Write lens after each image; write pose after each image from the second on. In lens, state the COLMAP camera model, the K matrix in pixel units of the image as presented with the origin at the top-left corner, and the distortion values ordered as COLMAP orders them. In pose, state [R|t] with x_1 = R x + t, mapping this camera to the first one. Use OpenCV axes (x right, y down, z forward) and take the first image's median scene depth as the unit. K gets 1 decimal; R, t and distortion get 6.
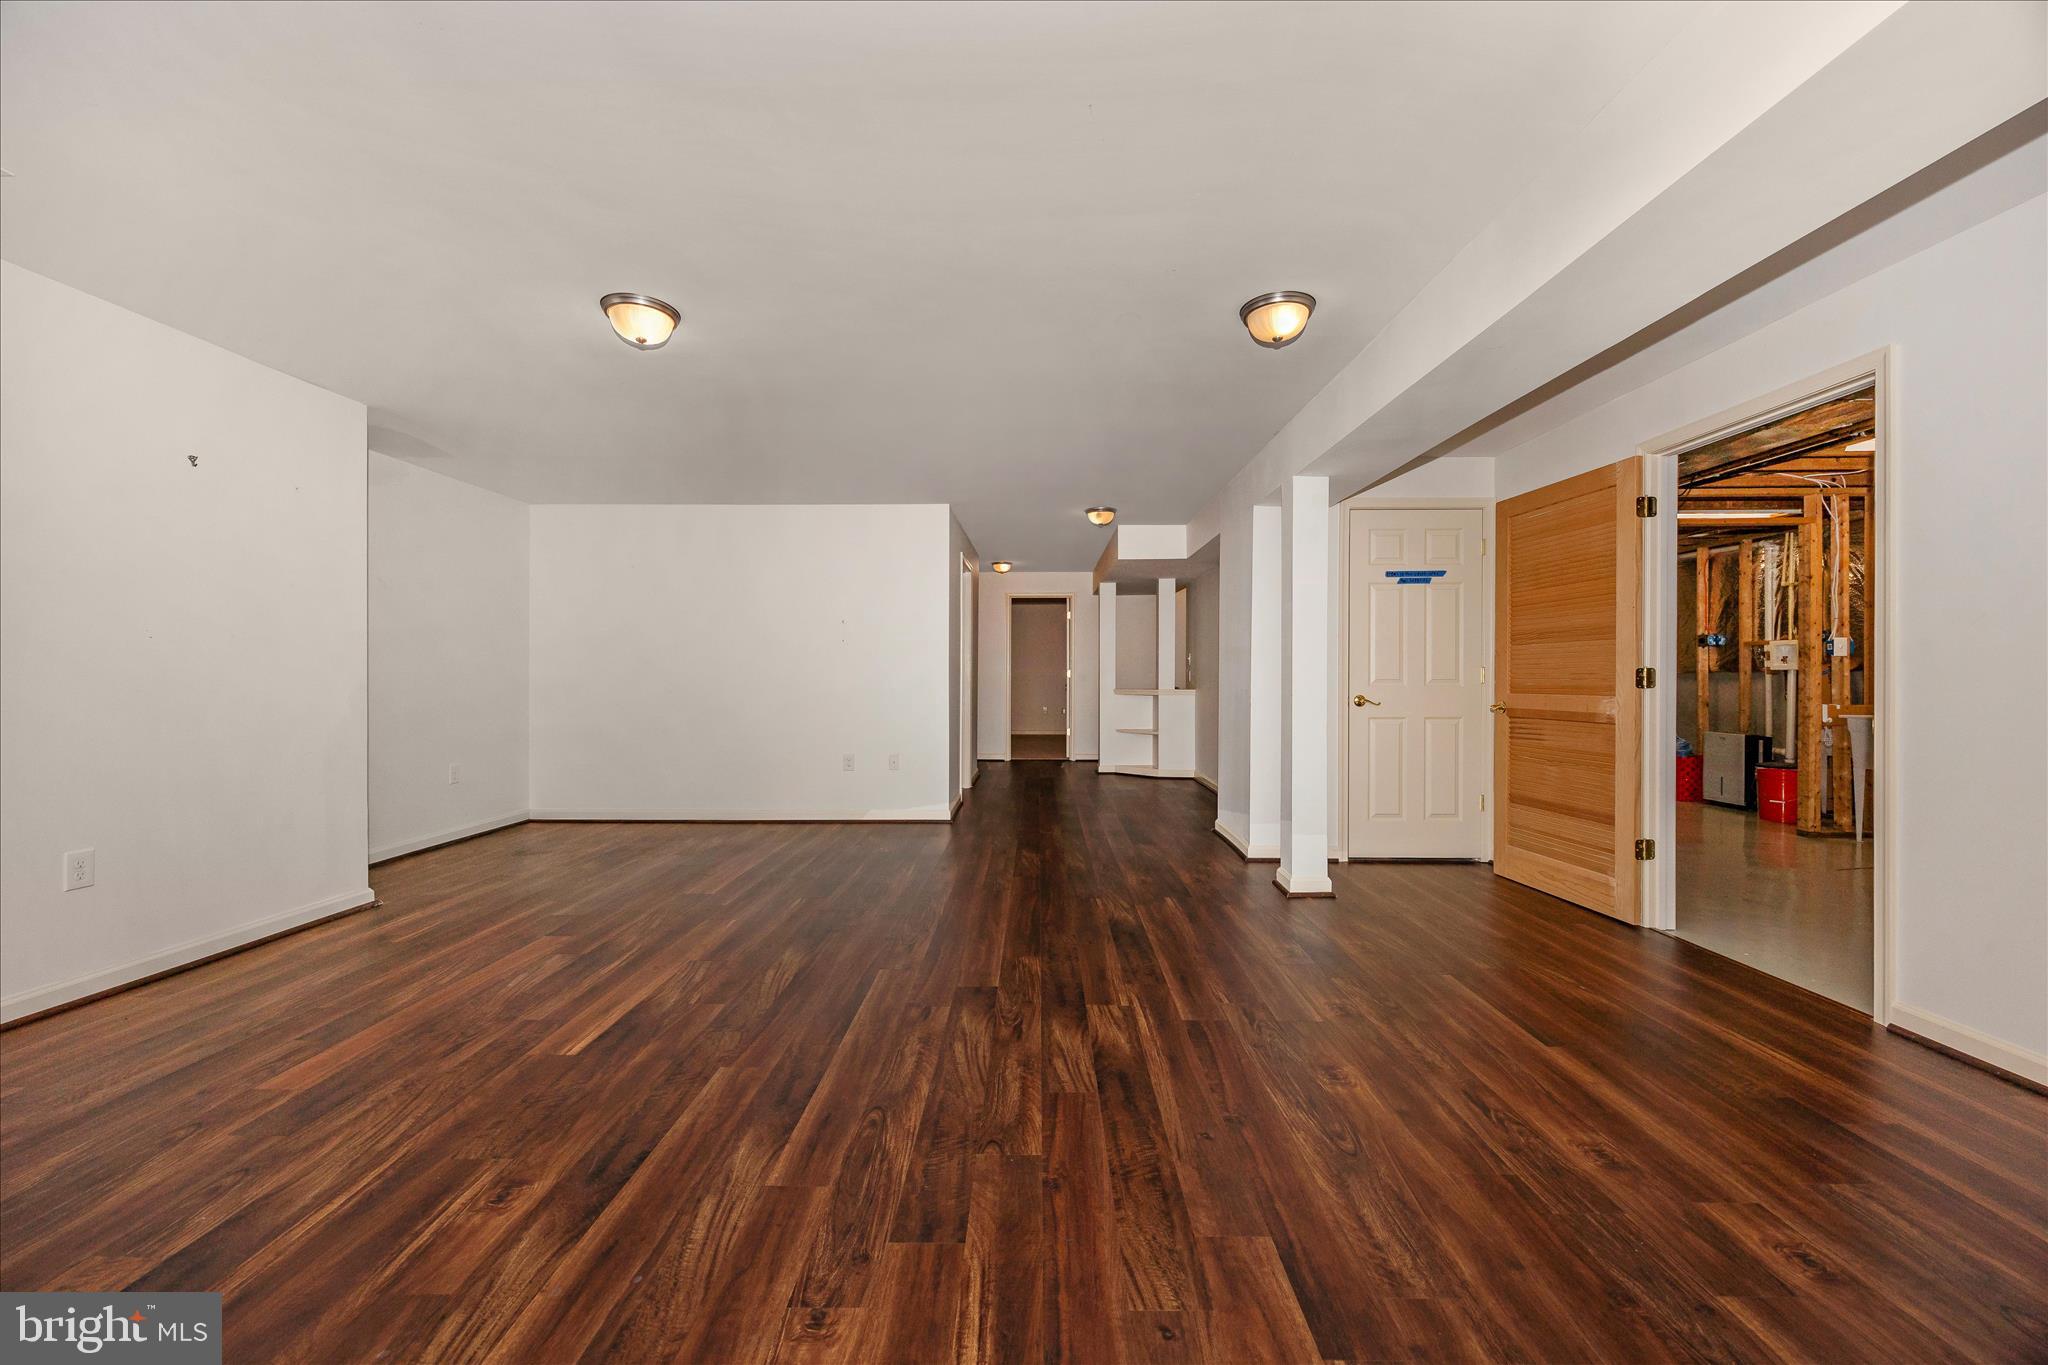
lens RADIAL K [[778.3, 0, 1031.4], [0, 778.3, 684.9], [0, 0, 1]] dist [-0.002958, -0.000525]
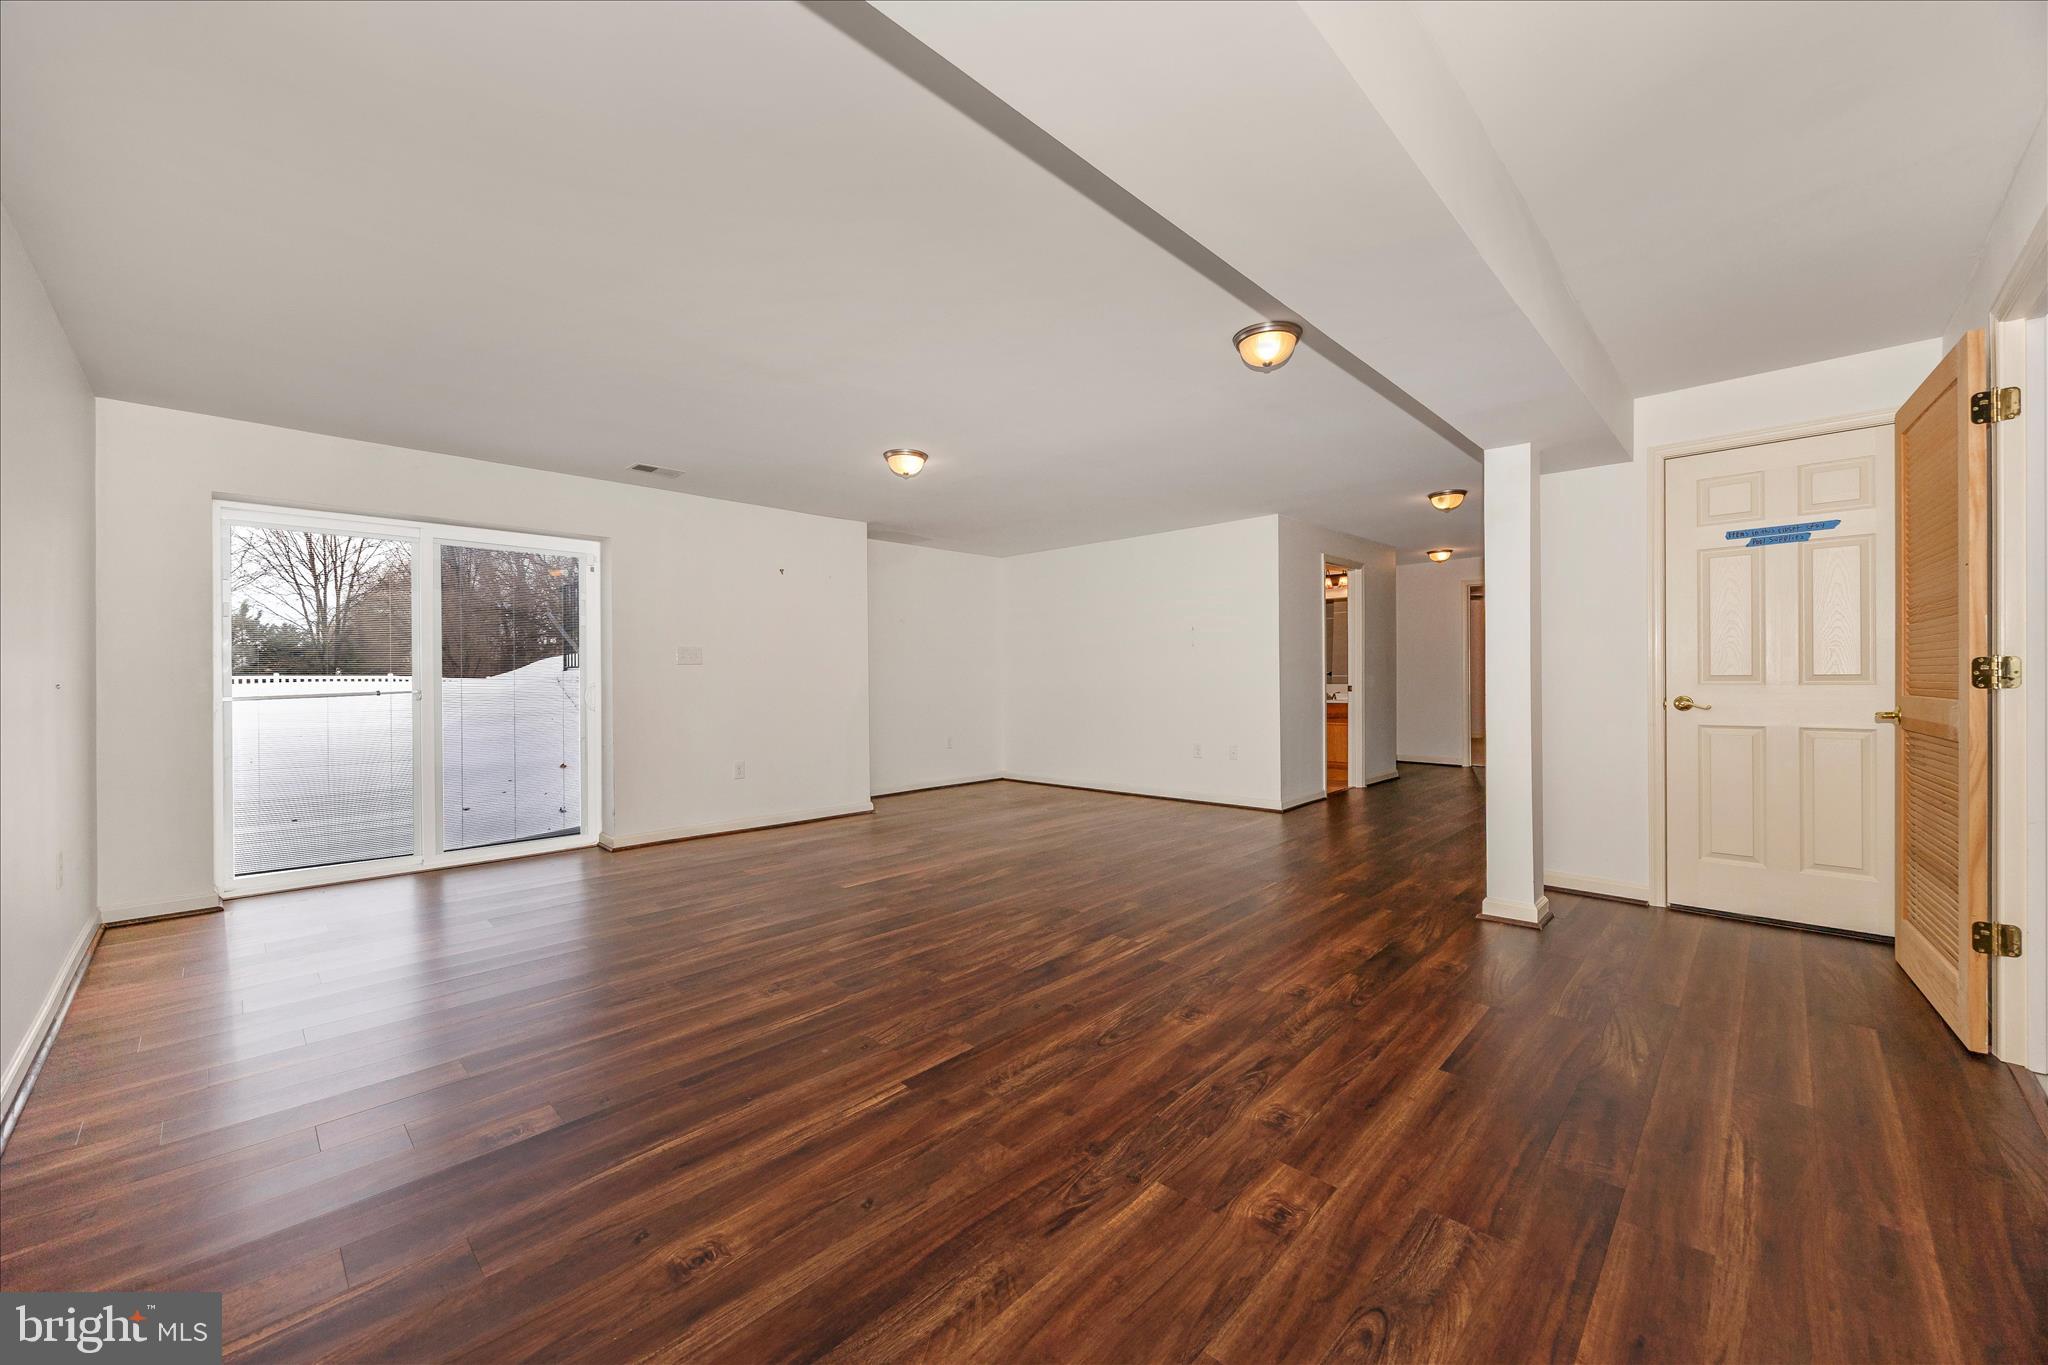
lens RADIAL K [[778.3, 0, 1031.4], [0, 778.3, 684.9], [0, 0, 1]] dist [-0.002958, -0.000525]
pose [[0.724510, -0.000676, -0.689264, 0.961910], [0.002099, 0.999997, 0.001225, -0.000722], [0.689261, -0.002334, 0.724509, -0.018236]]
